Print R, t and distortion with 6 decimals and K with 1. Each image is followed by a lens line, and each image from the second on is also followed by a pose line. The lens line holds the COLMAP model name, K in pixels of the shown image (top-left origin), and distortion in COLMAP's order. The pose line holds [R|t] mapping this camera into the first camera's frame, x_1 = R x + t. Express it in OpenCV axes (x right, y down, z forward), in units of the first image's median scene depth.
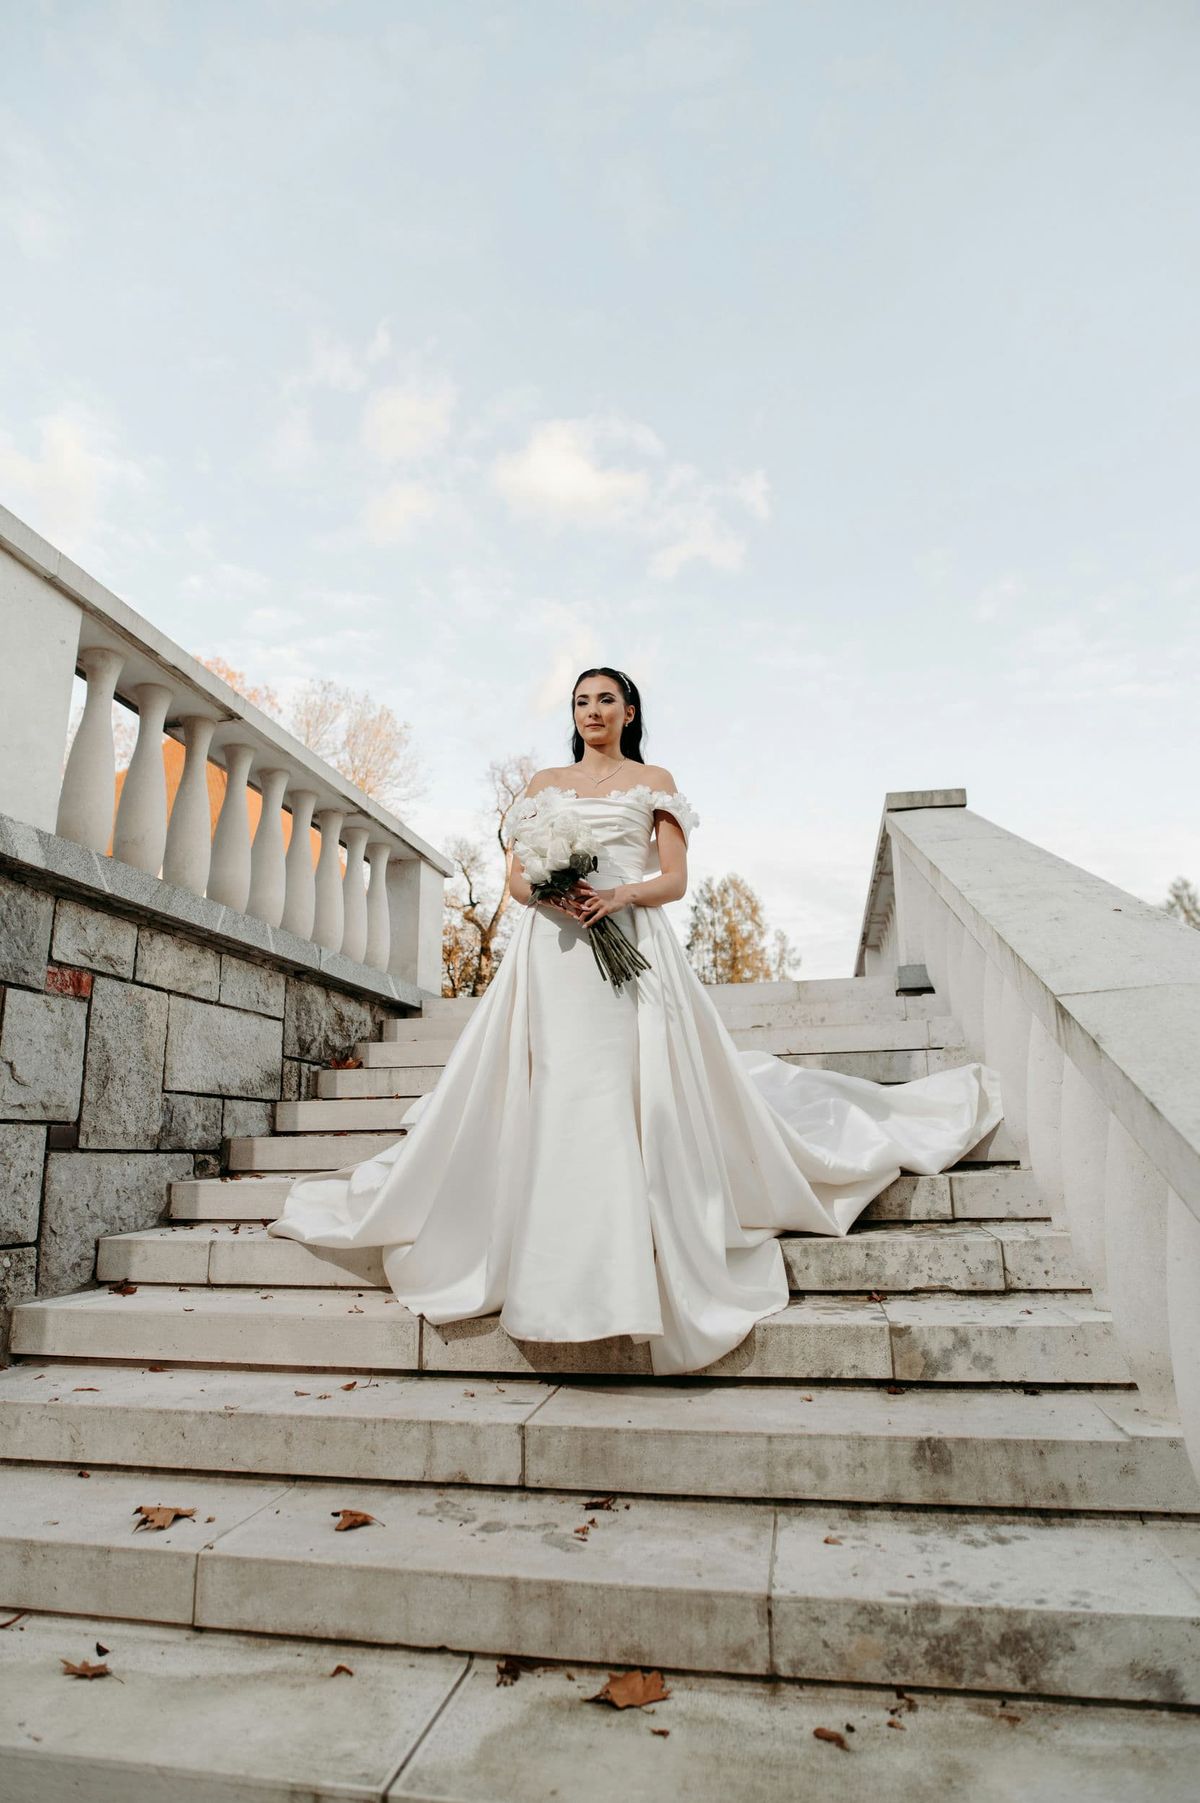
lens RADIAL K [[1048.8, 0, 600.0], [0, 1048.8, 901.5], [0, 0, 1]] dist [-0.026967, 0.000079]
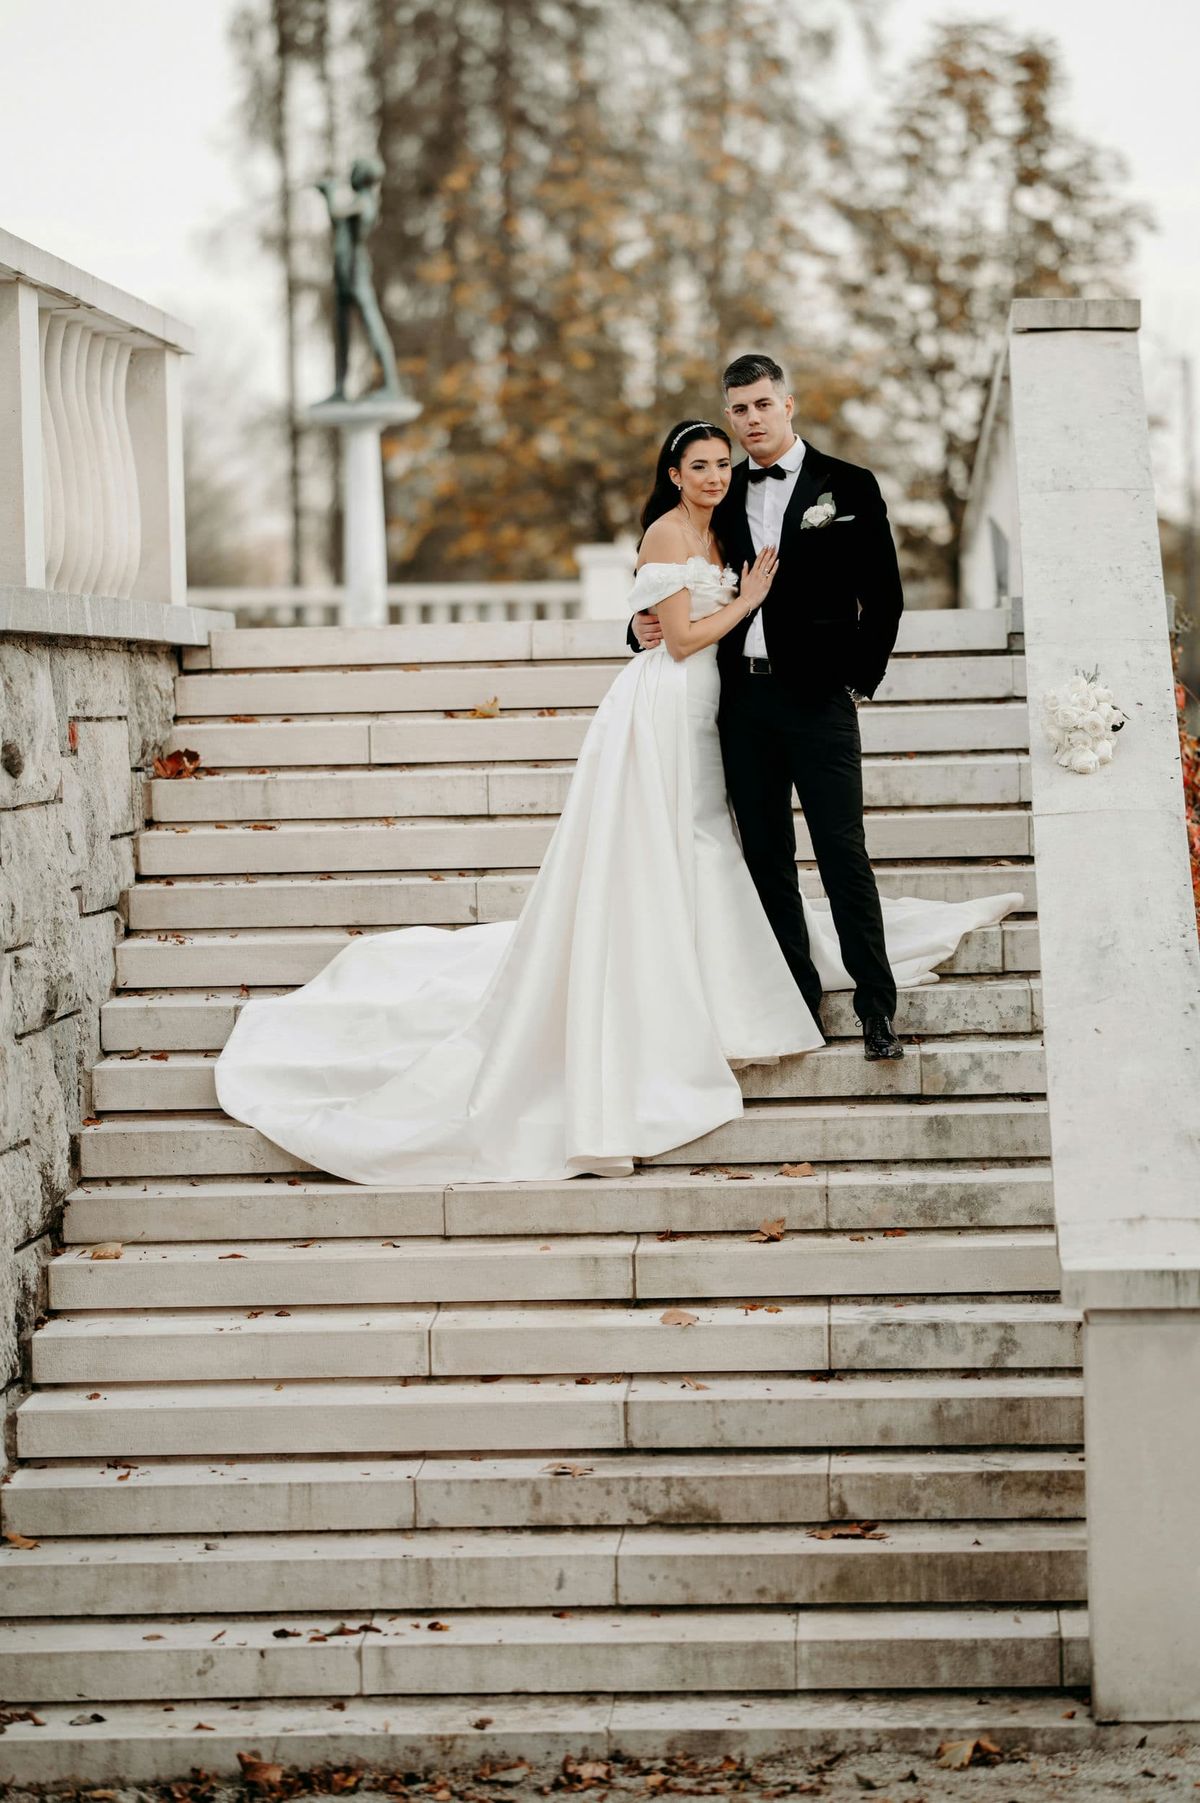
lens RADIAL K [[6842.0, 0, 628.5], [0, 6842.0, 902.2], [0, 0, 1]] dist [0.371405, -0.221940]
pose [[0.987802, -0.012266, 0.155229, -1.503717], [-0.028943, 0.965057, 0.260436, -2.127367], [-0.153000, -0.261752, 0.952931, -7.558025]]
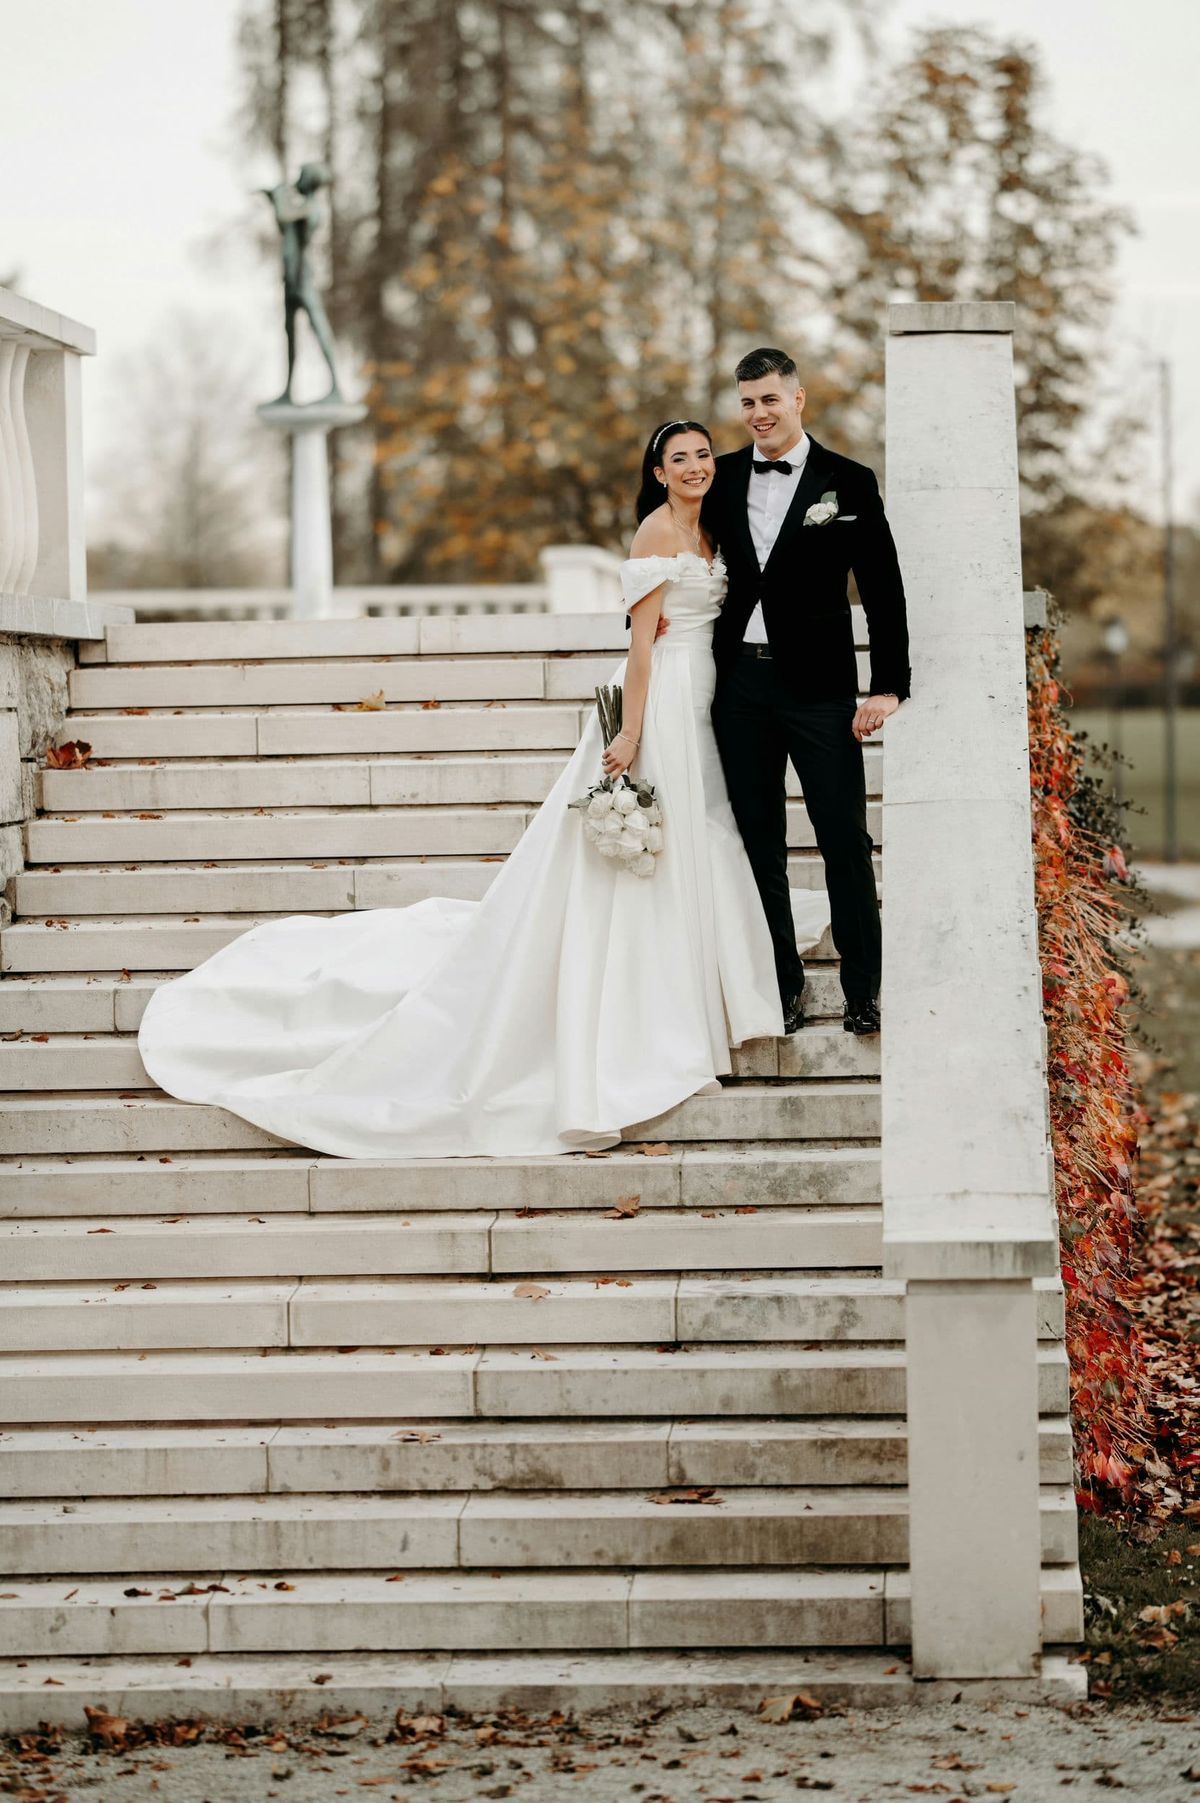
lens RADIAL K [[6834.9, 0, 552.1], [0, 6834.9, 932.0], [0, 0, 1]] dist [0.377287, 0.363532]
pose [[0.989870, -0.010801, 0.141567, -1.332837], [-0.027296, 0.964023, 0.264412, -2.174445], [-0.139330, -0.265598, 0.953963, -7.832603]]
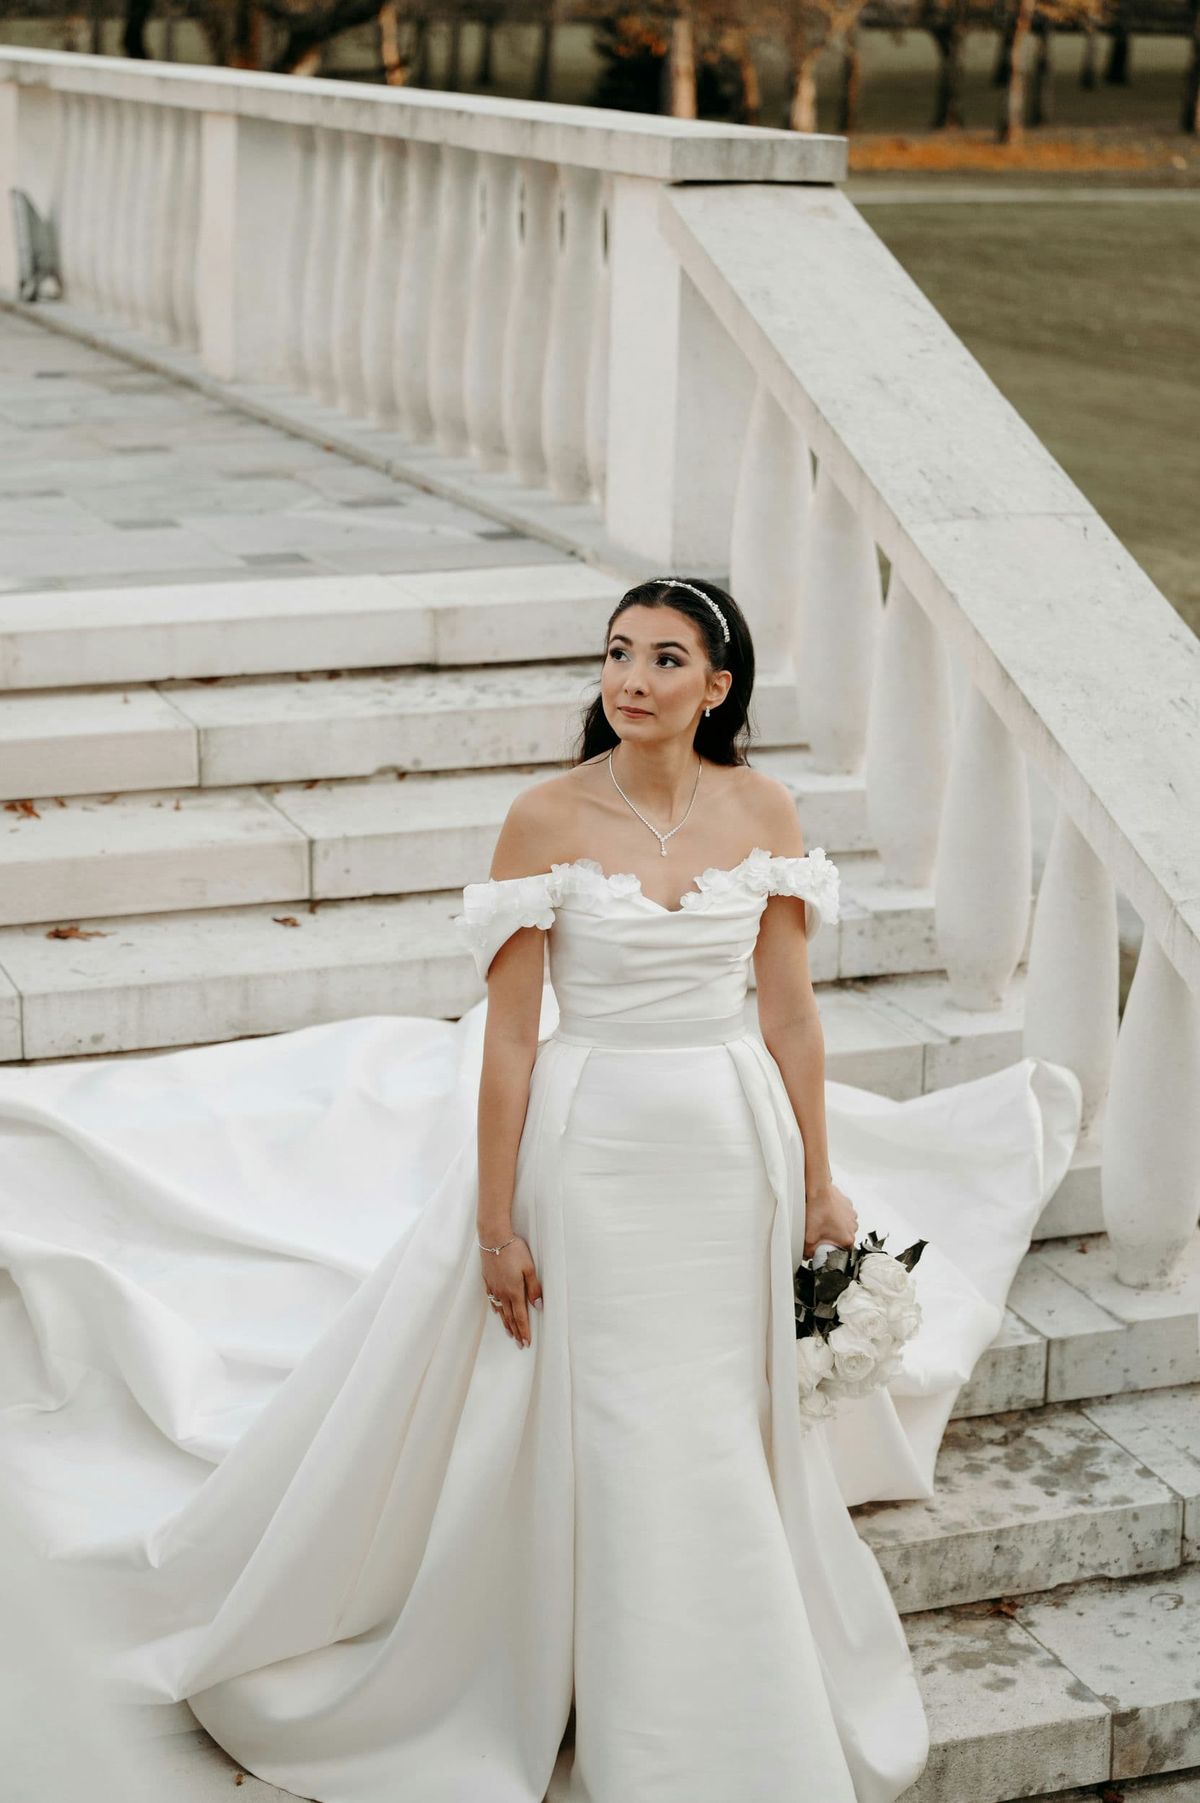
lens RADIAL K [[3660.5, 0, 600.0], [0, 3660.5, 901.5], [0, 0, 1]] dist [0.047794, 0.198928]
pose [[0.852940, -0.117513, 0.508609, -1.334371], [-0.137480, 0.889364, 0.436040, -1.217605], [-0.503579, -0.441840, 0.742419, -0.424442]]
